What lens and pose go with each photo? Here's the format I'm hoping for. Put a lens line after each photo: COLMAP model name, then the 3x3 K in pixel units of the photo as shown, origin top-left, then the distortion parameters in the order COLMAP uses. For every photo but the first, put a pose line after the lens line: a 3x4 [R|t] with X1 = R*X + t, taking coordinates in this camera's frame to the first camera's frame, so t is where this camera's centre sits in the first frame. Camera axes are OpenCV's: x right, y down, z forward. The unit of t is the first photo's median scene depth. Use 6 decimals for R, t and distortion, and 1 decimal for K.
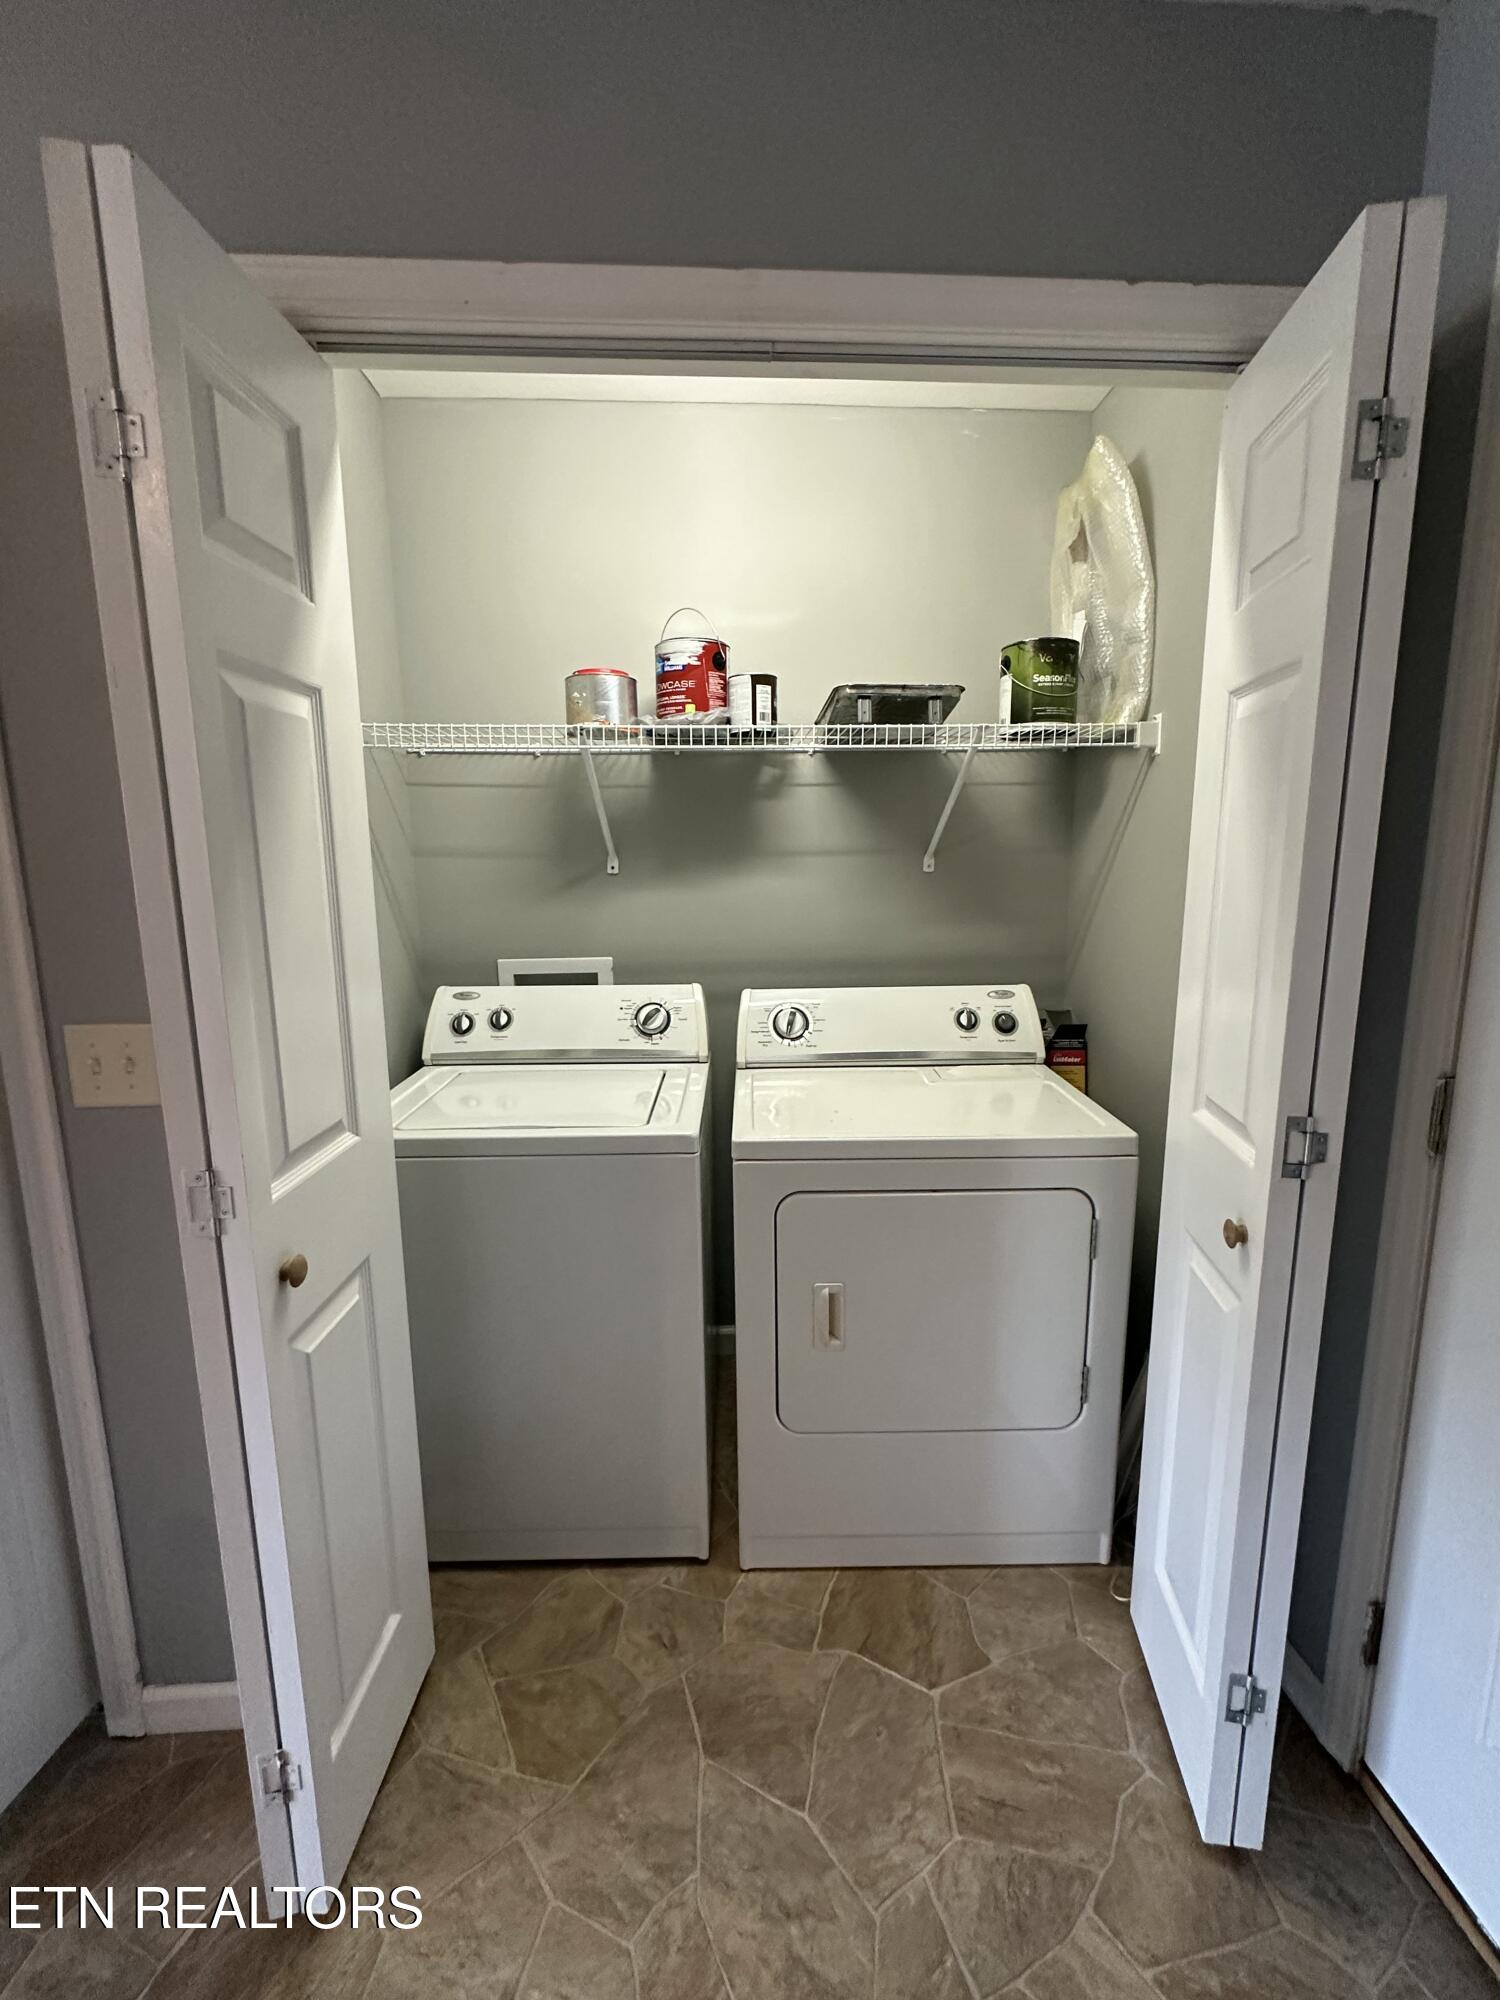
lens RADIAL K [[858.4, 0, 749.3], [0, 858.4, 1002.9], [0, 0, 1]] dist [0.000778, 0.000268]
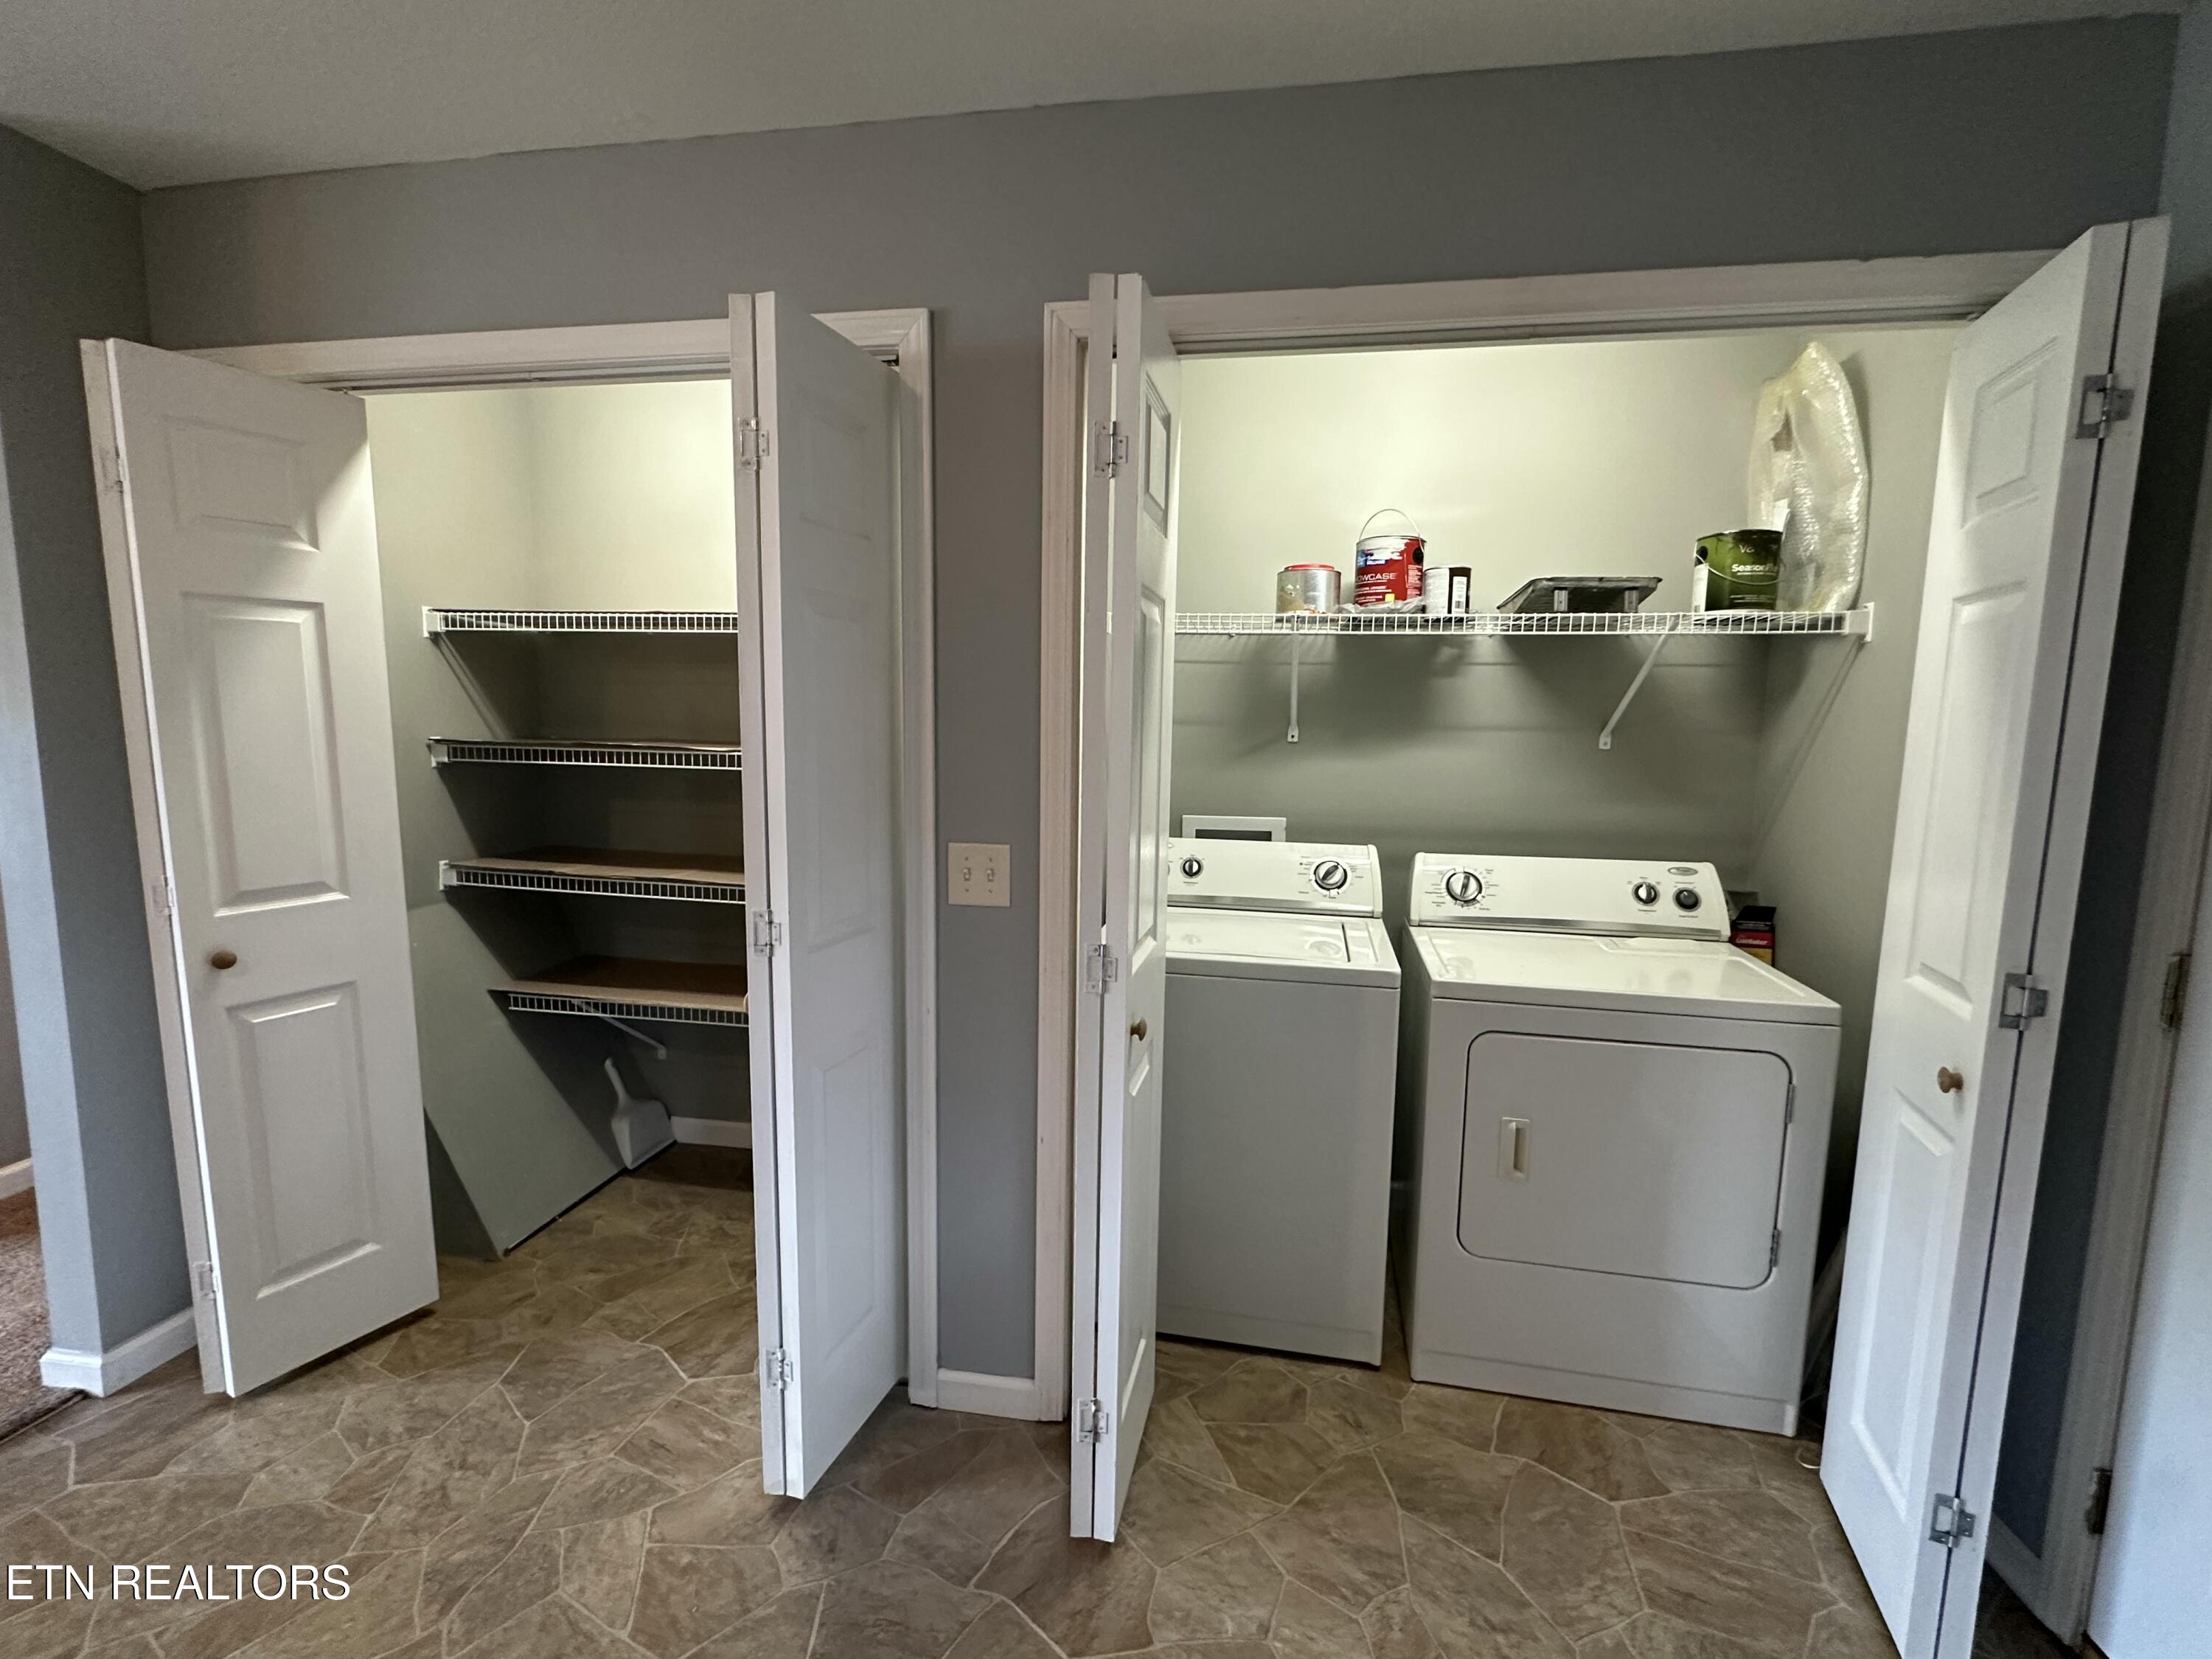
lens RADIAL K [[949.4, 0, 1102.5], [0, 949.4, 834.1], [0, 0, 1]] dist [0.000778, 0.000268]
pose [[0.976103, 0.049918, -0.211496, -0.203462], [-0.060722, 0.997144, -0.044898, 0.055113], [0.208650, 0.056668, 0.976347, -0.349445]]
